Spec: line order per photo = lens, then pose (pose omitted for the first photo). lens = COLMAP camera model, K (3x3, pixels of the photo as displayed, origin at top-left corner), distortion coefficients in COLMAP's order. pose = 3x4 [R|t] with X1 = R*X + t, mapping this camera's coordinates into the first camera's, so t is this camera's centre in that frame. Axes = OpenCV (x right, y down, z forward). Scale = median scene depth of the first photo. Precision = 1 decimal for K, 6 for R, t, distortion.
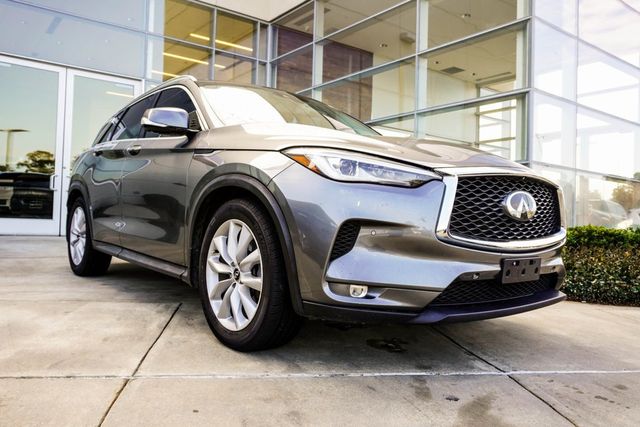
lens RADIAL K [[524.4, 0, 318.8], [0, 524.4, 217.5], [0, 0, 1]] dist [-0.007222, -0.001711]
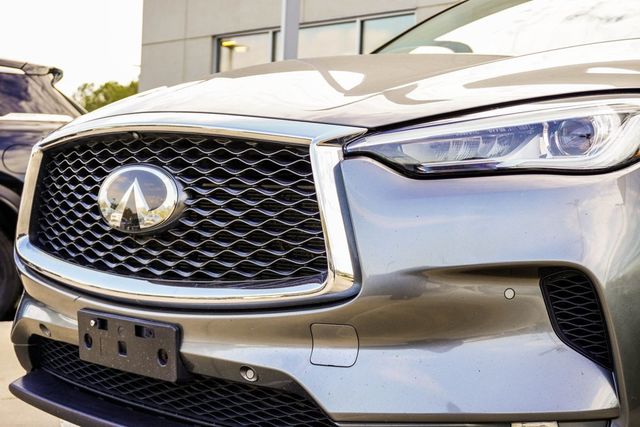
lens RADIAL K [[992.7, 0, 317.9], [0, 992.7, 213.0], [0, 0, 1]] dist [0.007323, 0.000000]
pose [[0.131224, -0.008010, -0.991320, 1.136702], [-0.037907, 0.999196, -0.013091, -0.004947], [0.990628, 0.039296, 0.130815, 0.961968]]
